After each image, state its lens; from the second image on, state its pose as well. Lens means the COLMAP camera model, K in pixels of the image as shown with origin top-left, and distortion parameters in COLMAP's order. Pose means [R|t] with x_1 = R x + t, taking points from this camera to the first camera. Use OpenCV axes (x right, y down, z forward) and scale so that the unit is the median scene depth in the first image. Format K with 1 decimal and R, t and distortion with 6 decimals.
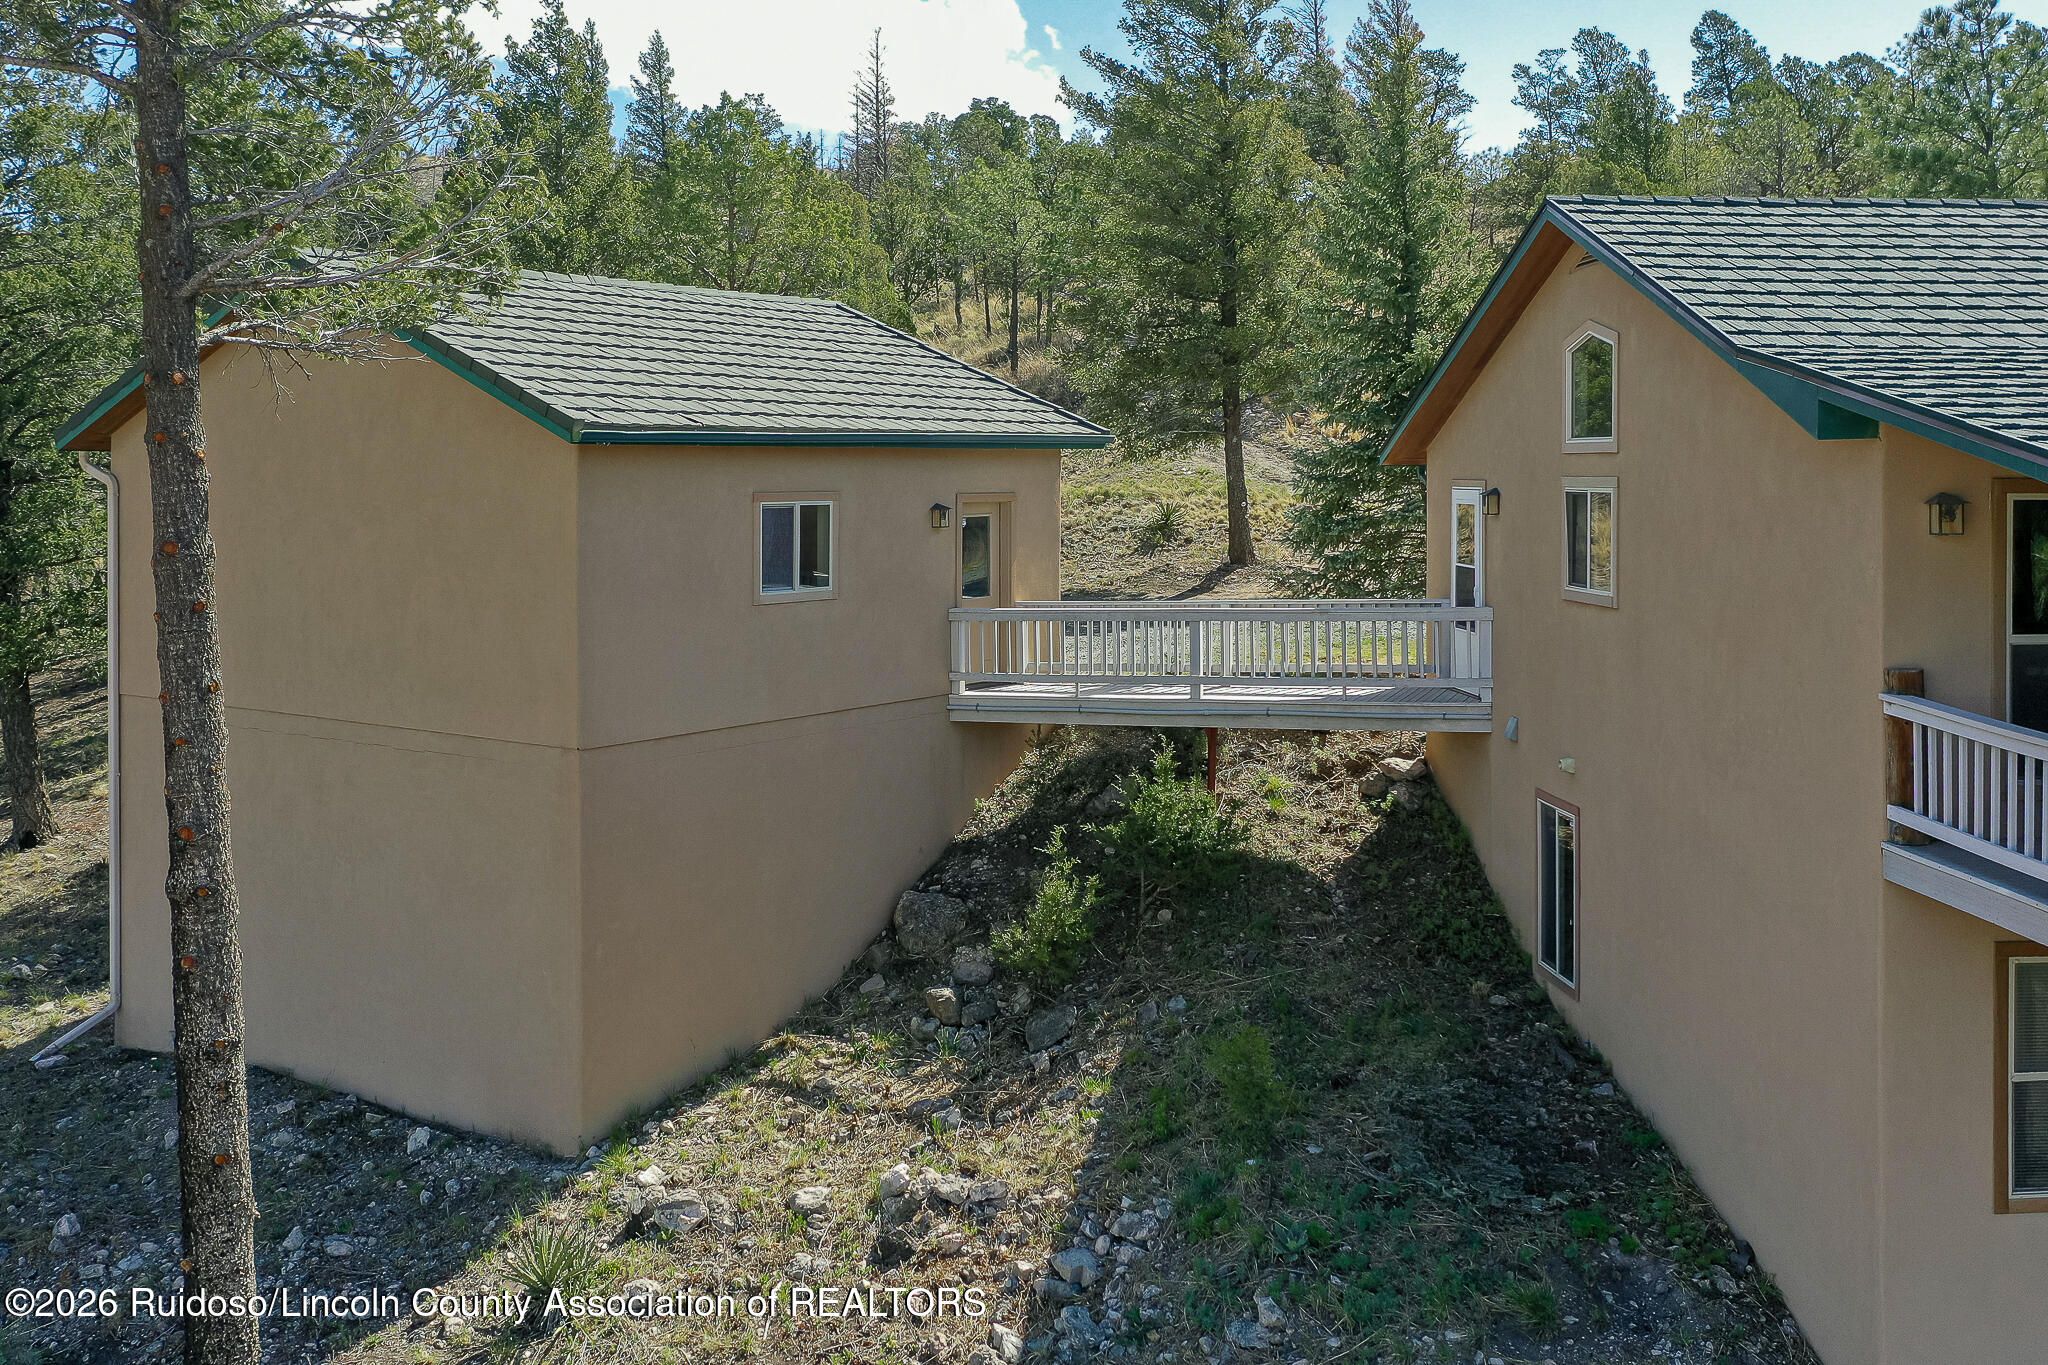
lens RADIAL K [[2043.8, 0, 1009.2], [0, 2043.8, 674.8], [0, 0, 1]] dist [0.021090, 0.000000]
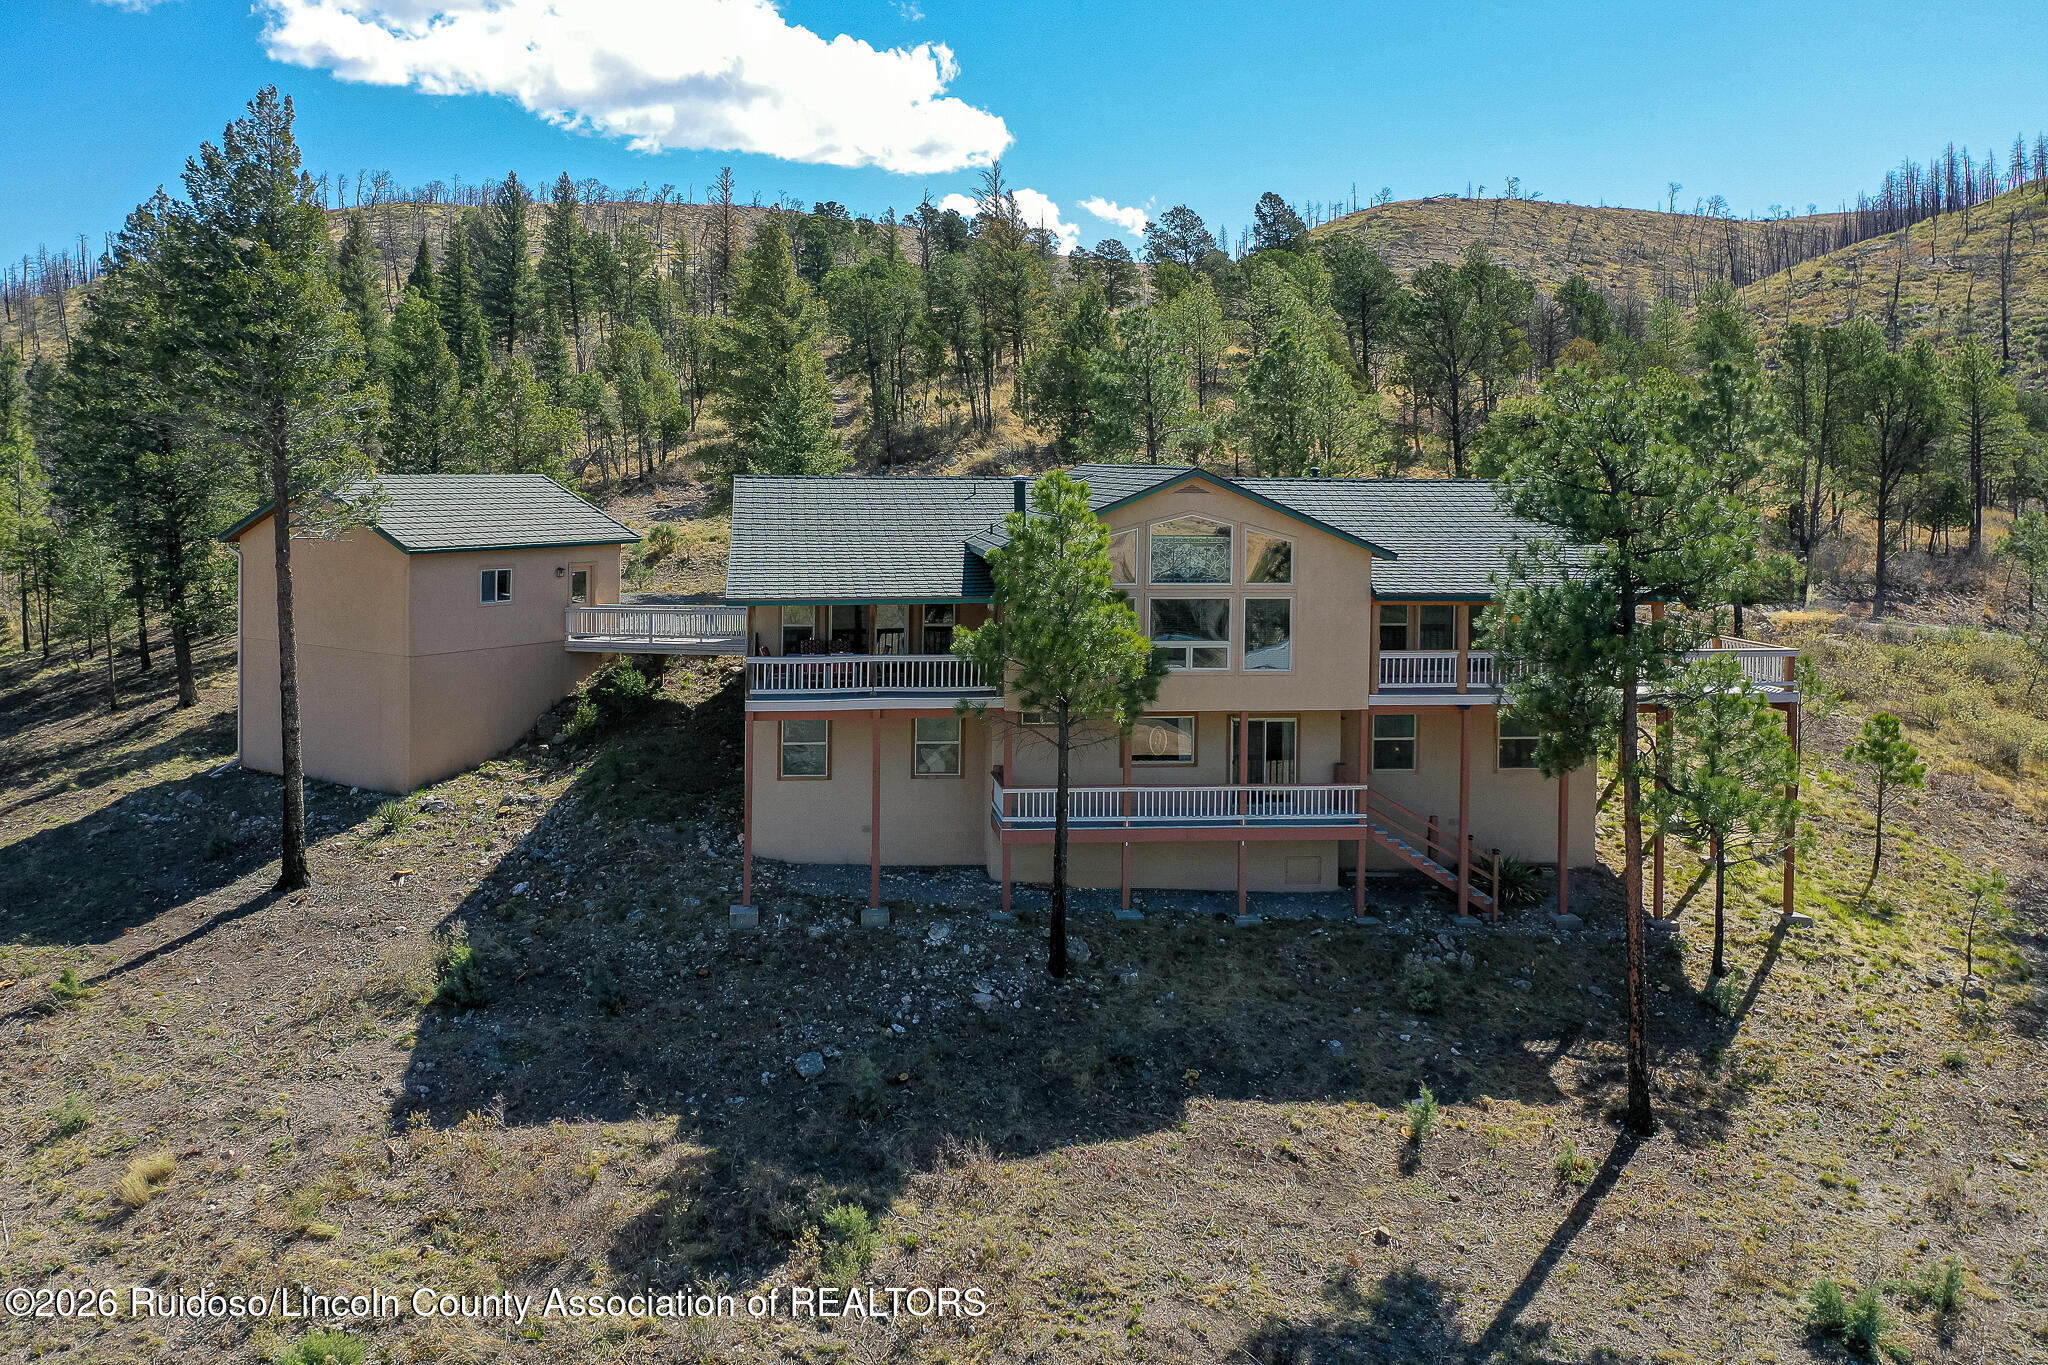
lens RADIAL K [[1806.4, 0, 974.1], [0, 1806.4, 648.6], [0, 0, 1]] dist [0.011536, -0.003589]
pose [[0.999637, 0.009916, 0.025039, 0.484817], [-0.010073, 0.999930, 0.006151, 0.000632], [-0.024977, -0.006401, 0.999668, -1.464464]]
